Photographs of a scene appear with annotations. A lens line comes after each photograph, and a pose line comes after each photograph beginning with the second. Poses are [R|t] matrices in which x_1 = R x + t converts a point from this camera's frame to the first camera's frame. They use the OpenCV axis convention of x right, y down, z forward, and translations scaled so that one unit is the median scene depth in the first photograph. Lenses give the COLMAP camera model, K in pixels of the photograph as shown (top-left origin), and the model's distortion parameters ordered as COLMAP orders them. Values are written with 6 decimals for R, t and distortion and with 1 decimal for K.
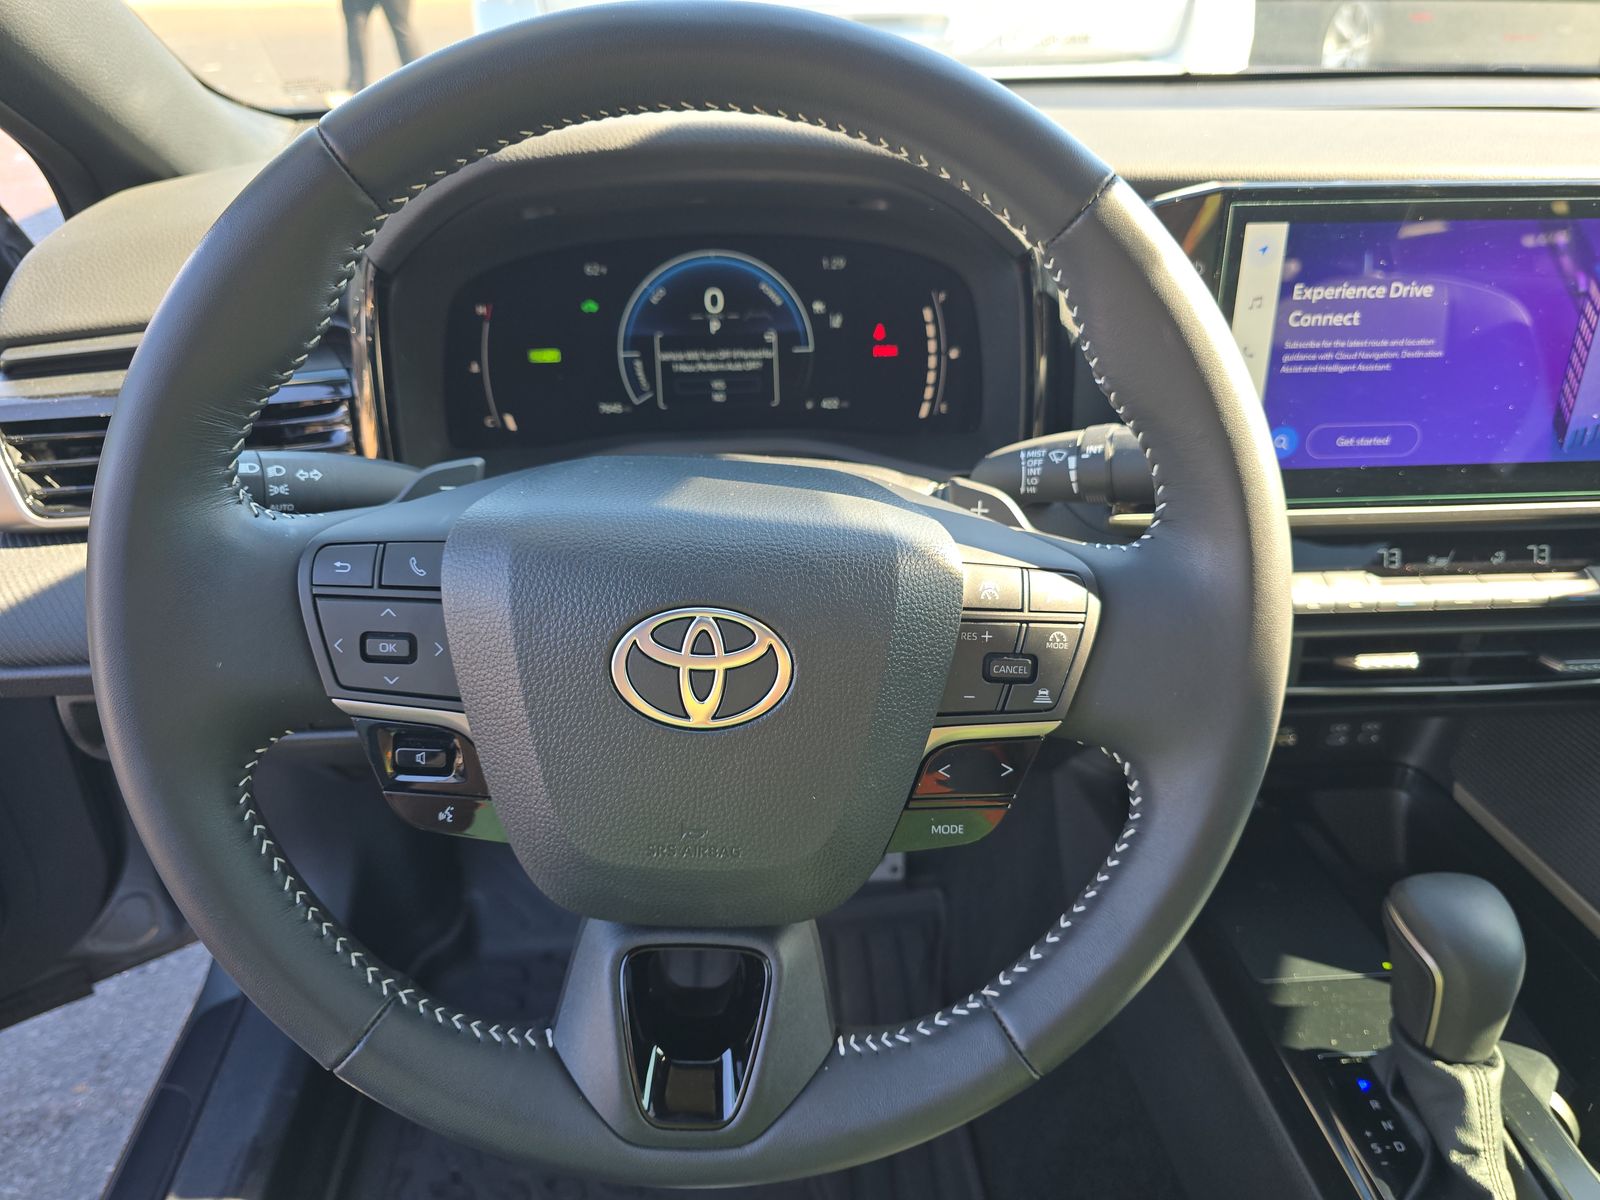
lens RADIAL K [[1064.3, 0, 794.3], [0, 1064.3, 597.0], [0, 0, 1]] dist [-0.003516, -0.010853]
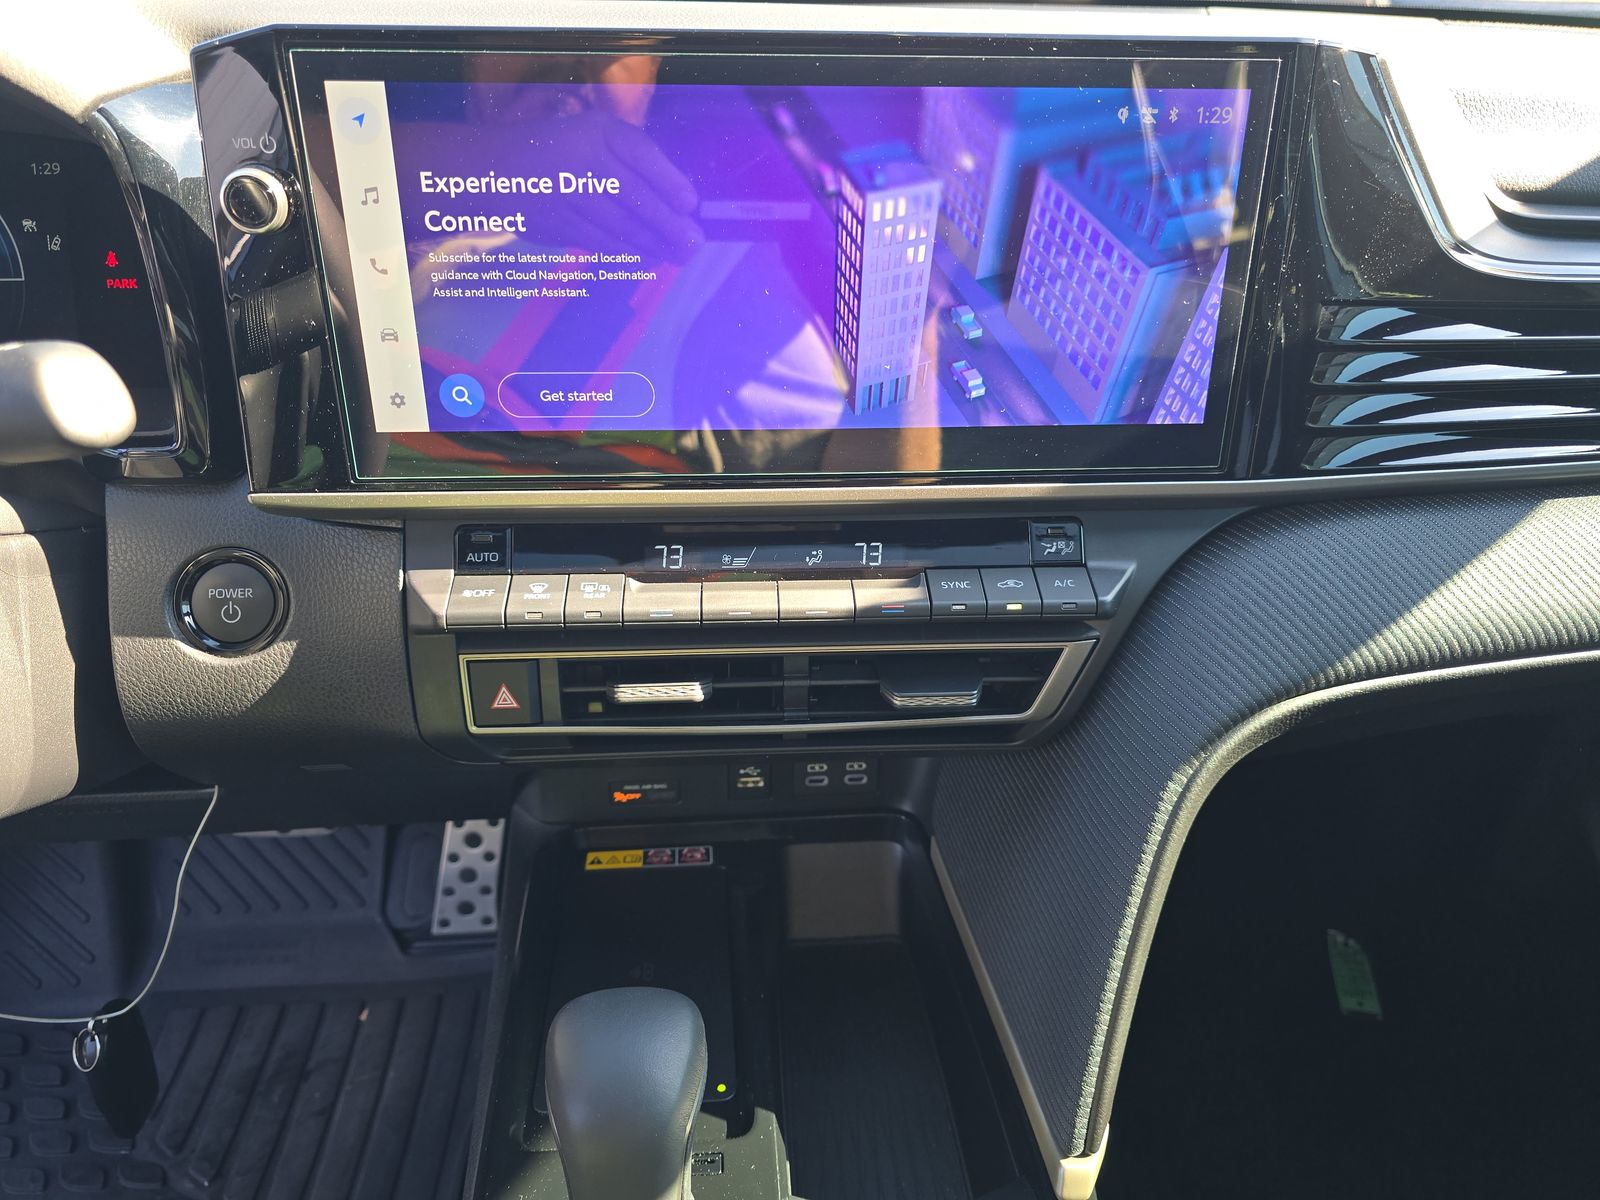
lens RADIAL K [[1064.3, 0, 790.0], [0, 1064.3, 614.5], [0, 0, 1]] dist [-0.003516, -0.010853]
pose [[0.998938, 0.009670, 0.045039, 0.593277], [-0.009889, 0.999940, 0.004645, 0.000904], [-0.044992, -0.005085, 0.998974, 0.228210]]
